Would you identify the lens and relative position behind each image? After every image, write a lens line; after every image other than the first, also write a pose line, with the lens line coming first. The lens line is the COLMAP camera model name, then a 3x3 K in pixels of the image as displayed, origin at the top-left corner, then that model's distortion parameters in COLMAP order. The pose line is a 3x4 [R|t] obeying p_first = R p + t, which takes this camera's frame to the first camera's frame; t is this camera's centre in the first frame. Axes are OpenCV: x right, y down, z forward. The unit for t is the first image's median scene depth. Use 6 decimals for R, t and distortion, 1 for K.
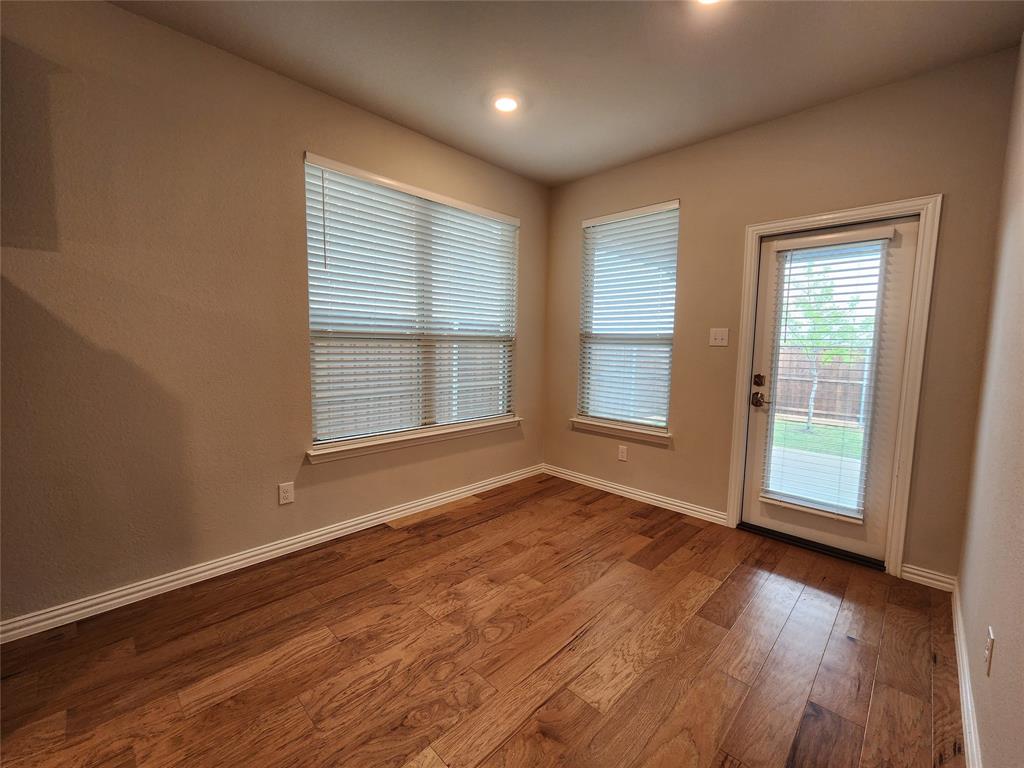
lens RADIAL K [[423.5, 0, 519.2], [0, 423.5, 382.9], [0, 0, 1]] dist [0.005397, -0.003322]
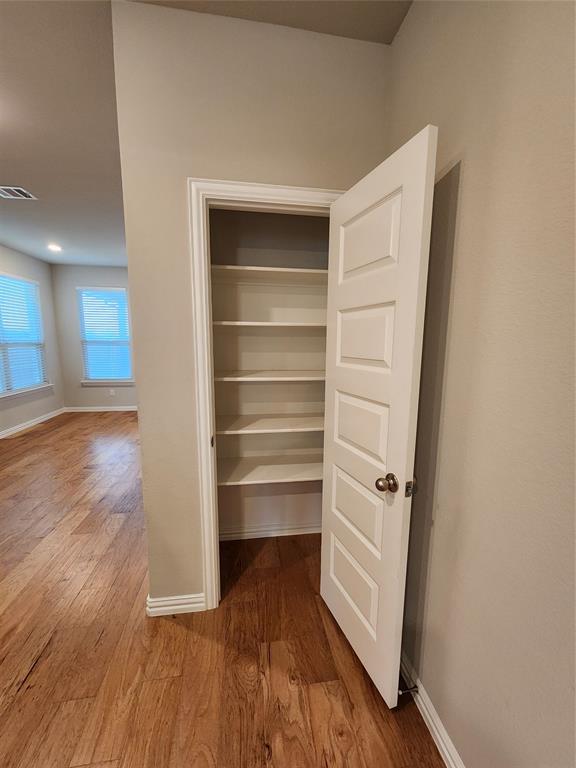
lens RADIAL K [[317.6, 0, 288.0], [0, 317.6, 384.0], [0, 0, 1]] dist [0.005397, -0.003322]
pose [[0.608515, -0.125397, 0.783572, -0.538852], [0.080057, 0.992099, 0.096597, 0.029975], [-0.789494, 0.003950, 0.613745, -0.839239]]
